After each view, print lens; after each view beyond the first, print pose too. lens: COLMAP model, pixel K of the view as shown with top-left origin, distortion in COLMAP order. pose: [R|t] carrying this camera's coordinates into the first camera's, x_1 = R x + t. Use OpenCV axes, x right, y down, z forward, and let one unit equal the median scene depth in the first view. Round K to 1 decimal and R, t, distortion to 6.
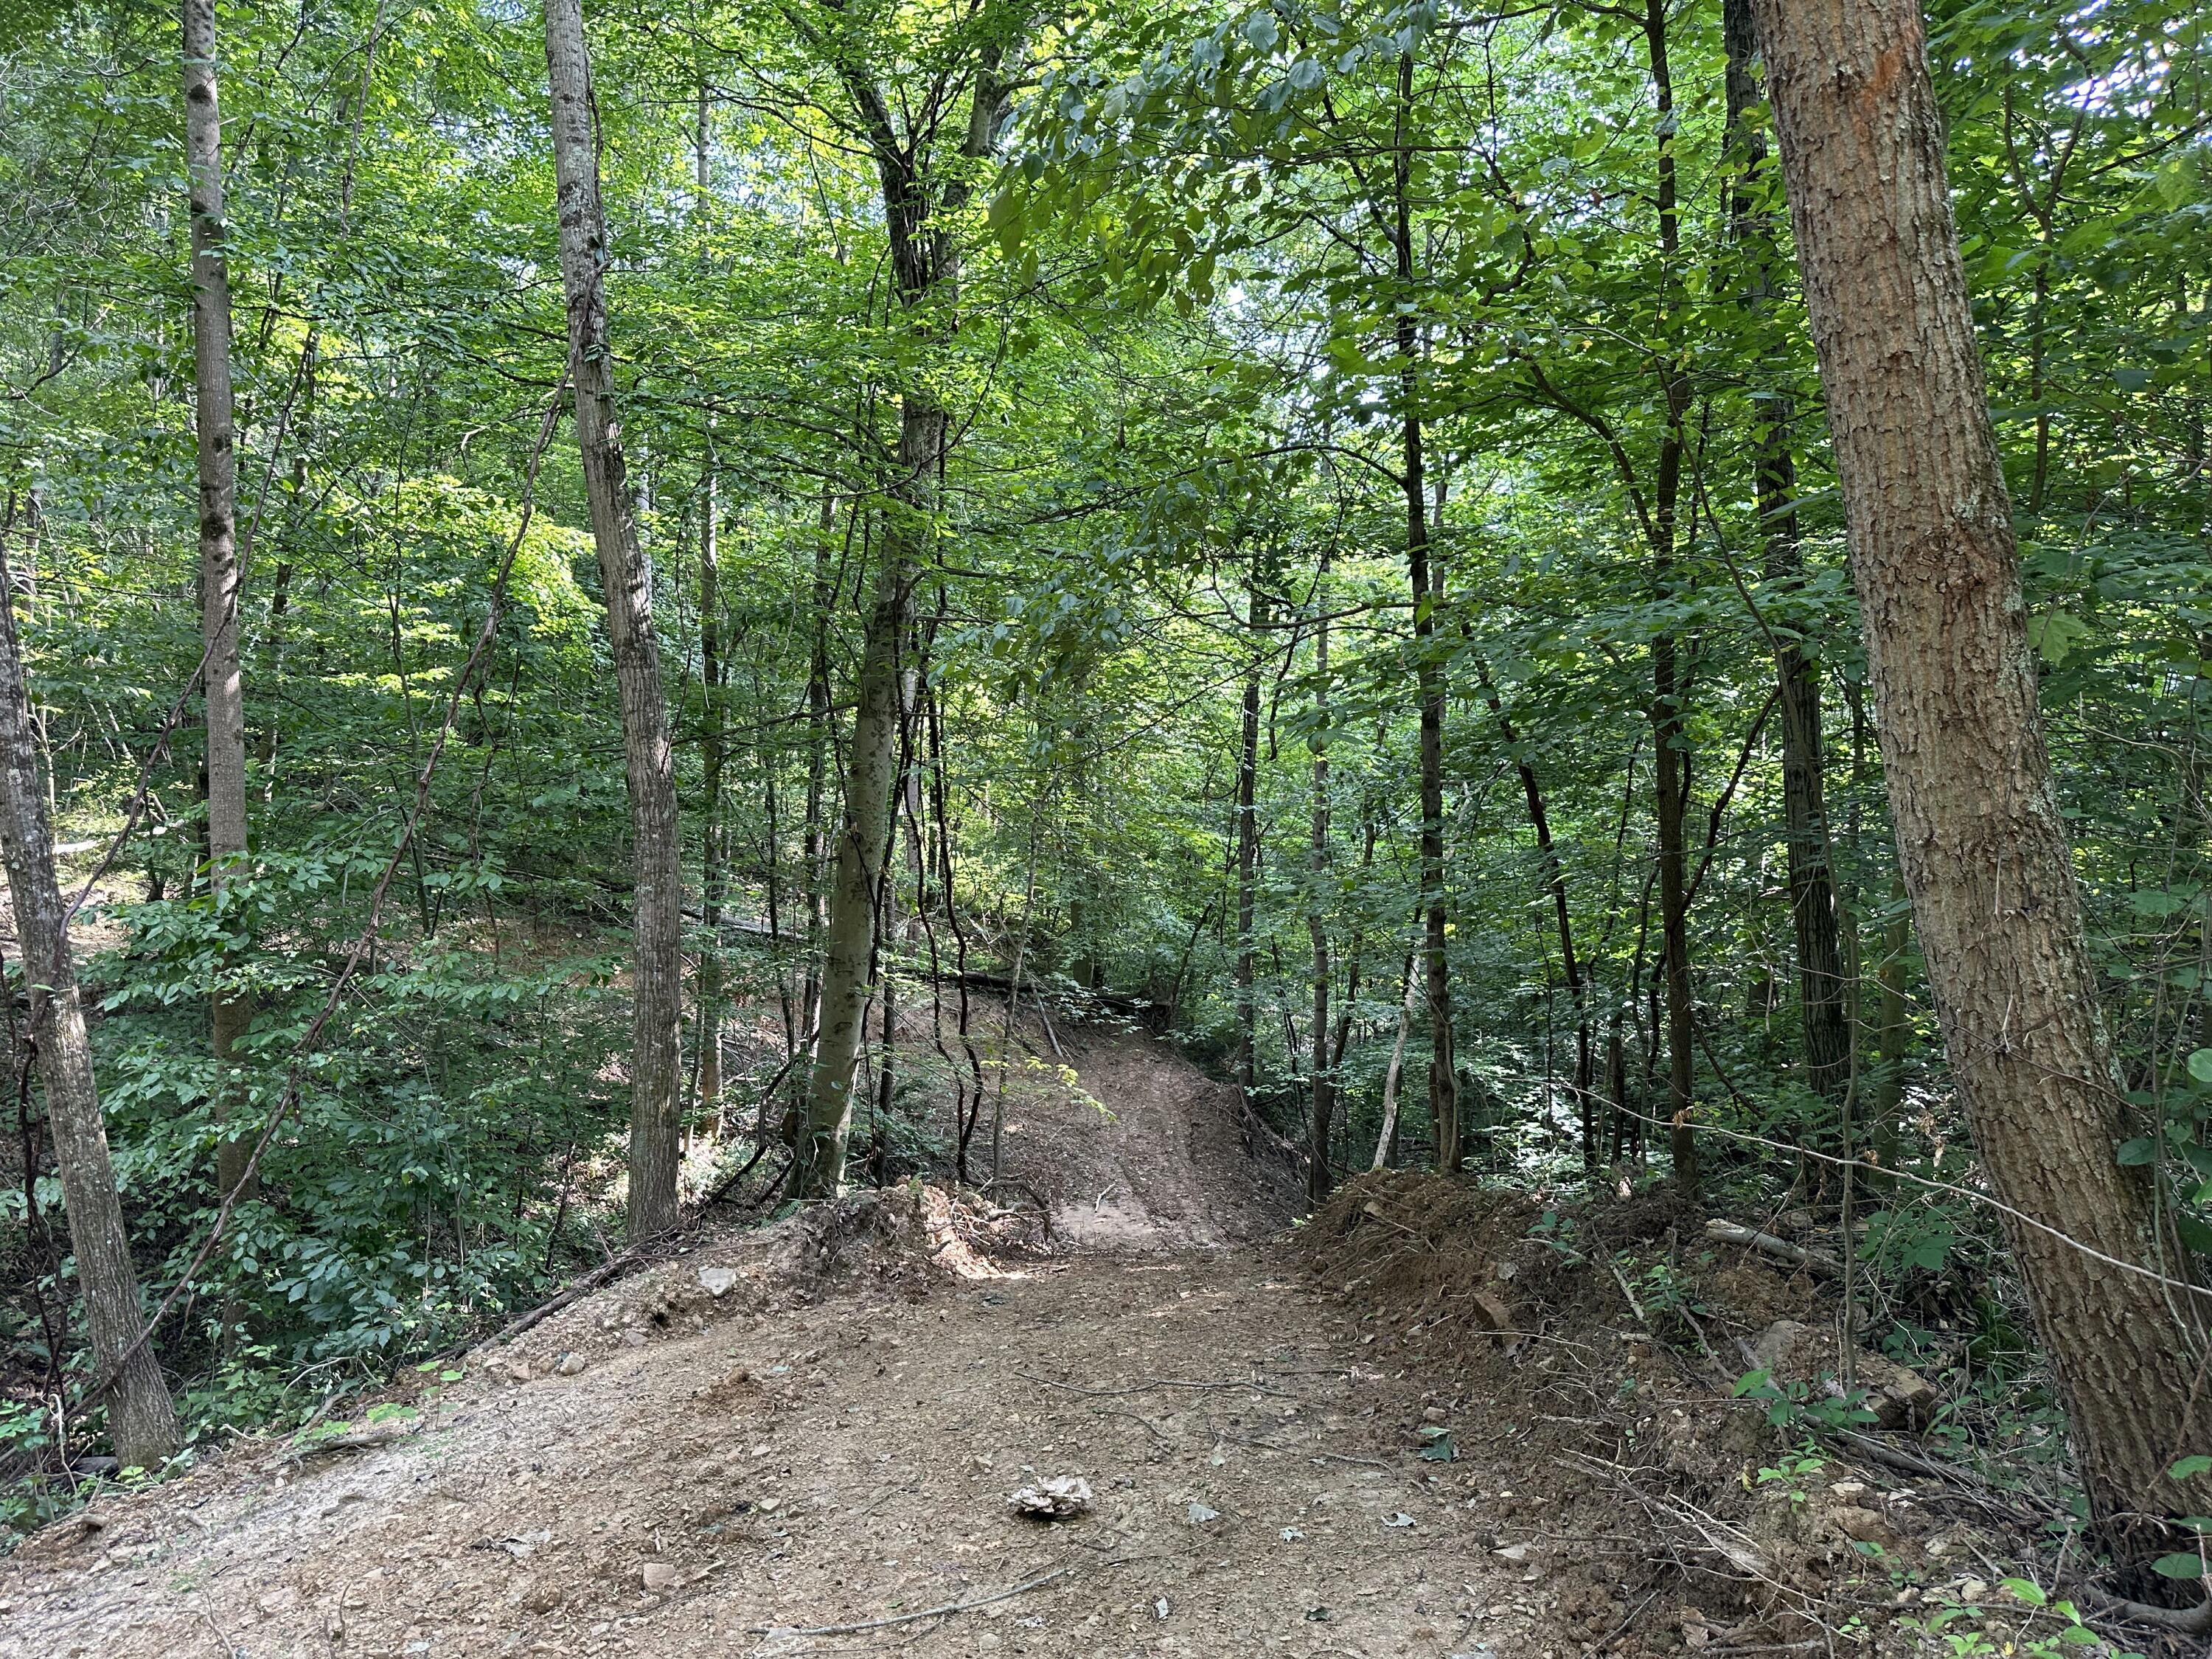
lens RADIAL K [[1578.3, 0, 1105.9], [0, 1578.3, 830.1], [0, 0, 1]] dist [0.004279, -0.008796]
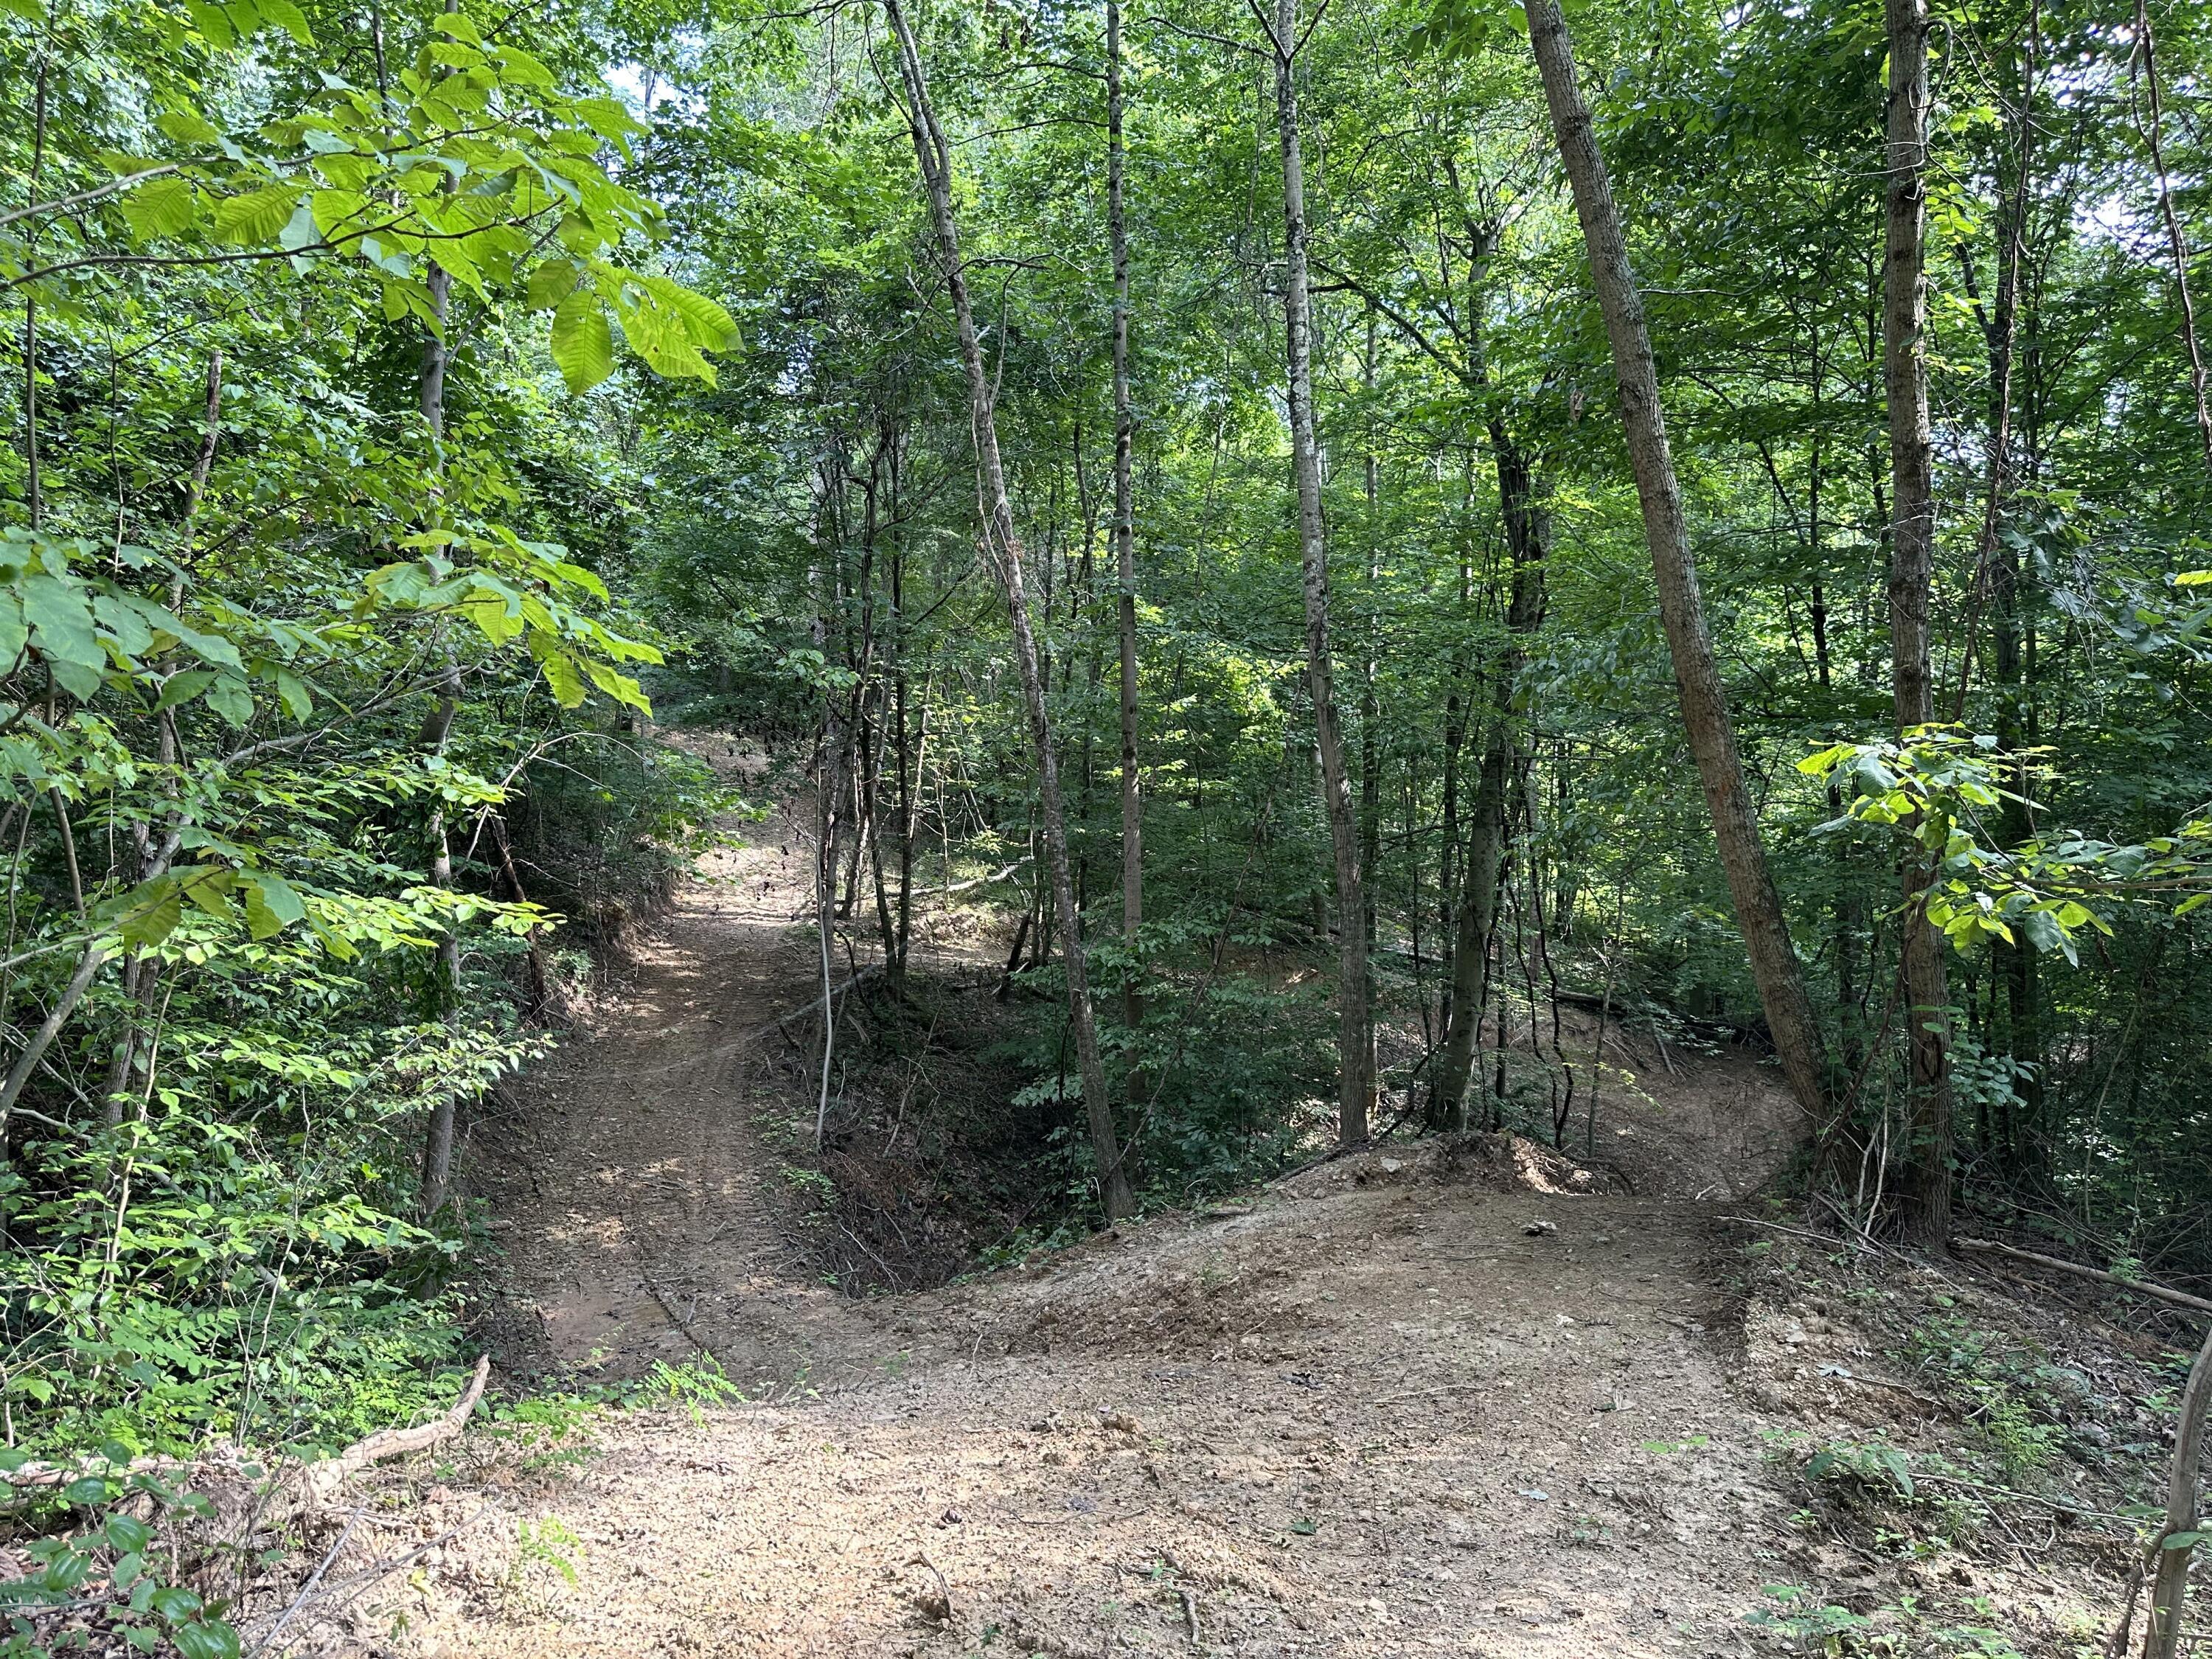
lens RADIAL K [[1575.2, 0, 1113.9], [0, 1575.2, 830.0], [0, 0, 1]] dist [0.234565, -0.001612]
pose [[0.923244, 0.004216, -0.384191, 0.173869], [-0.005507, 0.999982, -0.002260, -0.100560], [0.384174, 0.004202, 0.923251, -0.856779]]
